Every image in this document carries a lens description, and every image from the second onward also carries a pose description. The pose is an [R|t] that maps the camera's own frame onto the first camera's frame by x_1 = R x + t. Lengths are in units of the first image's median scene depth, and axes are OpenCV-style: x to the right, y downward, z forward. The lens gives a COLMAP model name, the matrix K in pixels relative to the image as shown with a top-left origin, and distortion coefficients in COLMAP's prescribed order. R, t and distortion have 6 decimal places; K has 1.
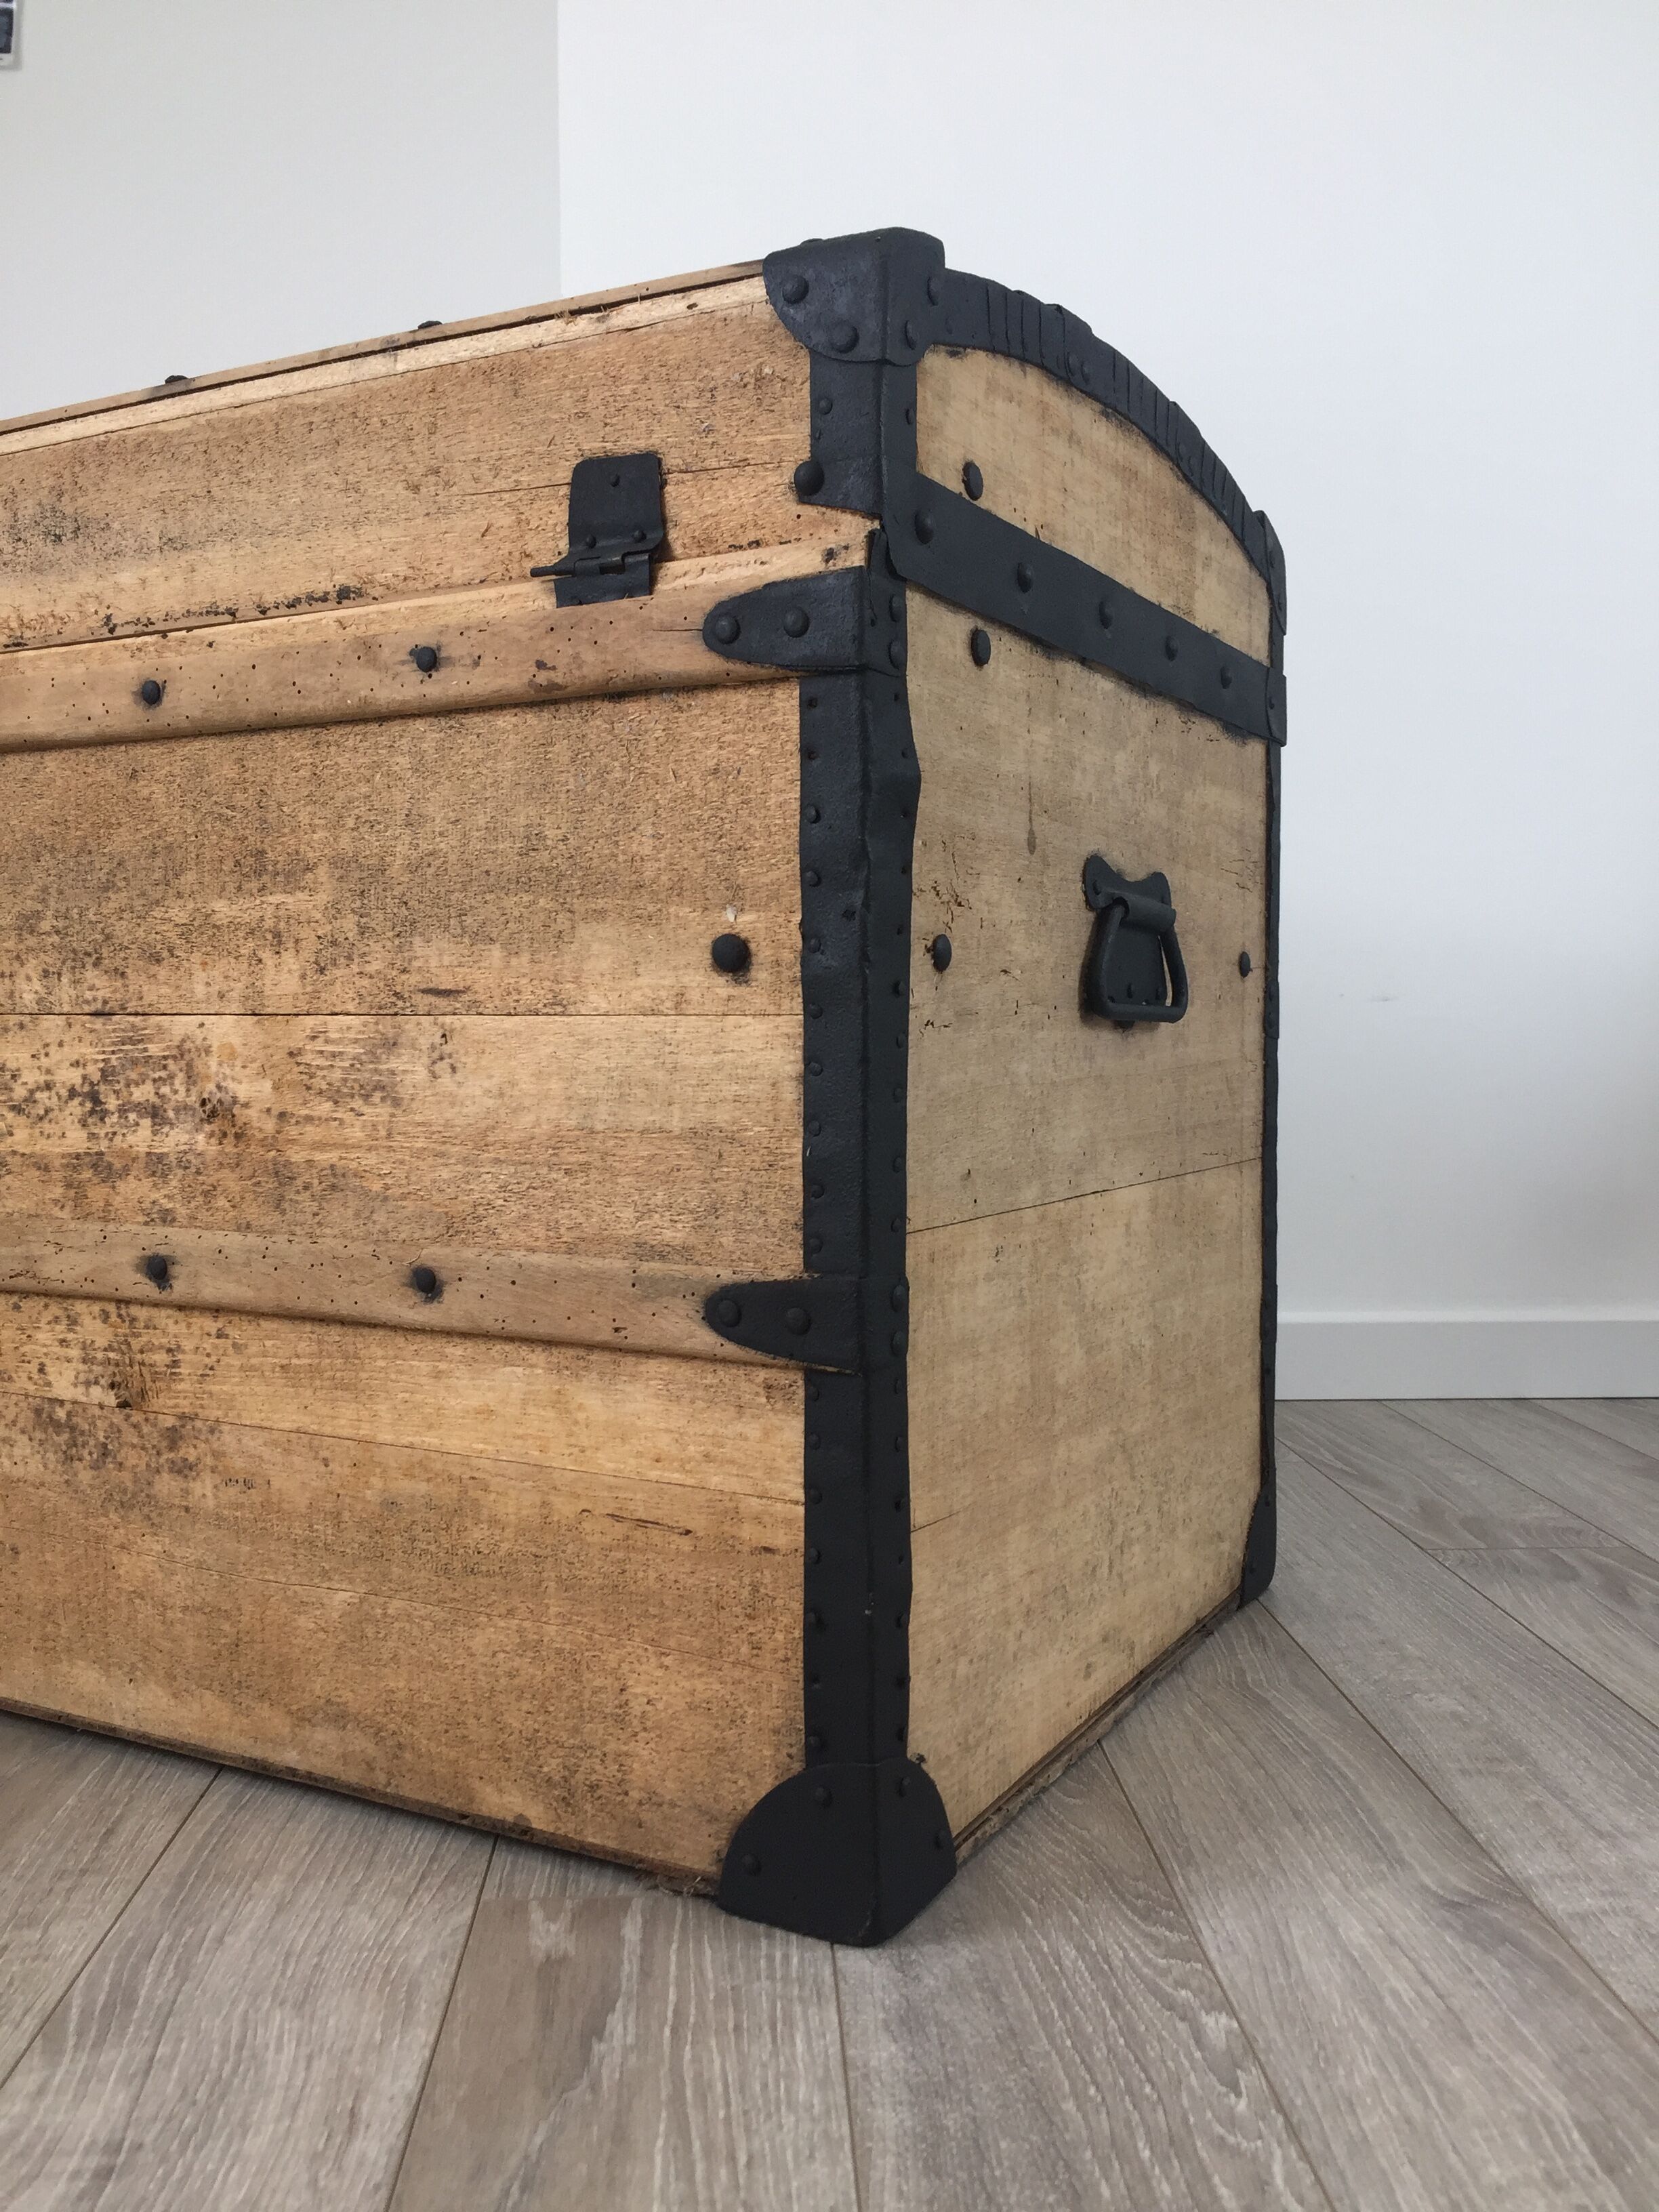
lens RADIAL K [[1895.8, 0, 850.2], [0, 1895.8, 1111.3], [0, 0, 1]] dist [0.089570, -0.126524]
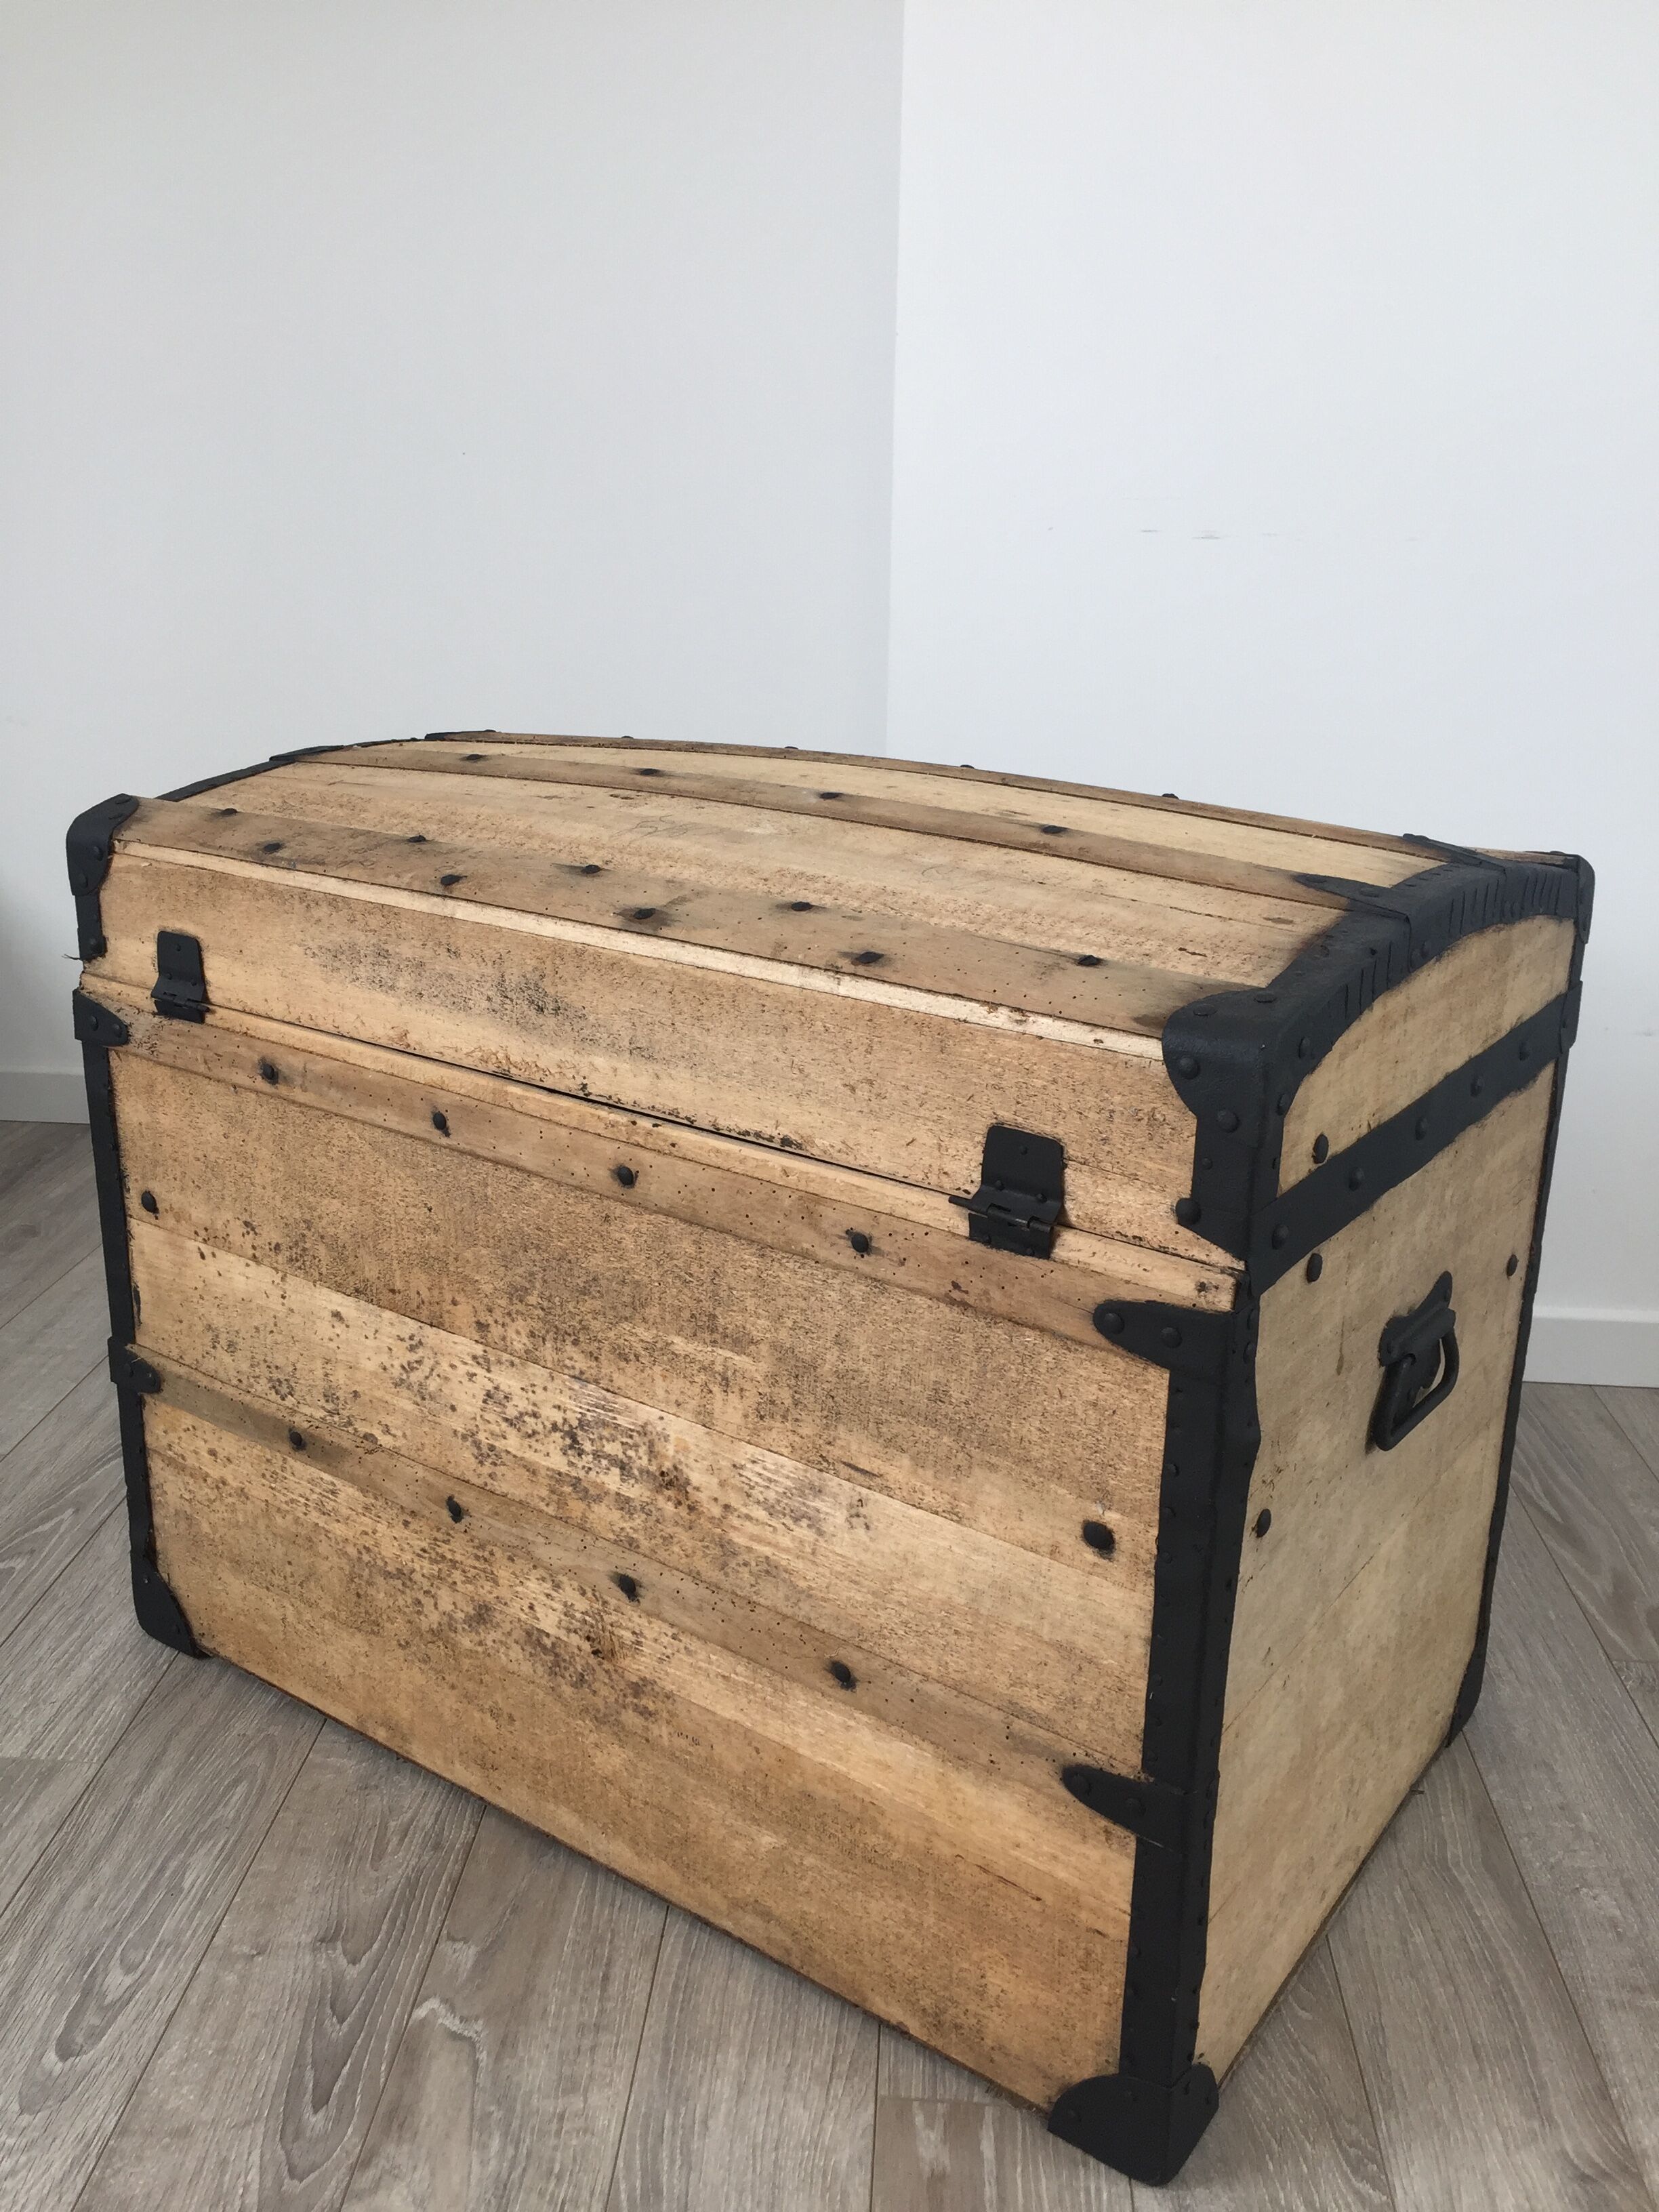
lens RADIAL K [[1895.8, 0, 850.2], [0, 1895.8, 1111.3], [0, 0, 1]] dist [0.089570, -0.126524]
pose [[0.993280, 0.056607, -0.100946, -0.104046], [-0.027713, 0.963178, 0.267431, -0.629897], [0.112367, -0.262836, 0.958275, -0.162333]]
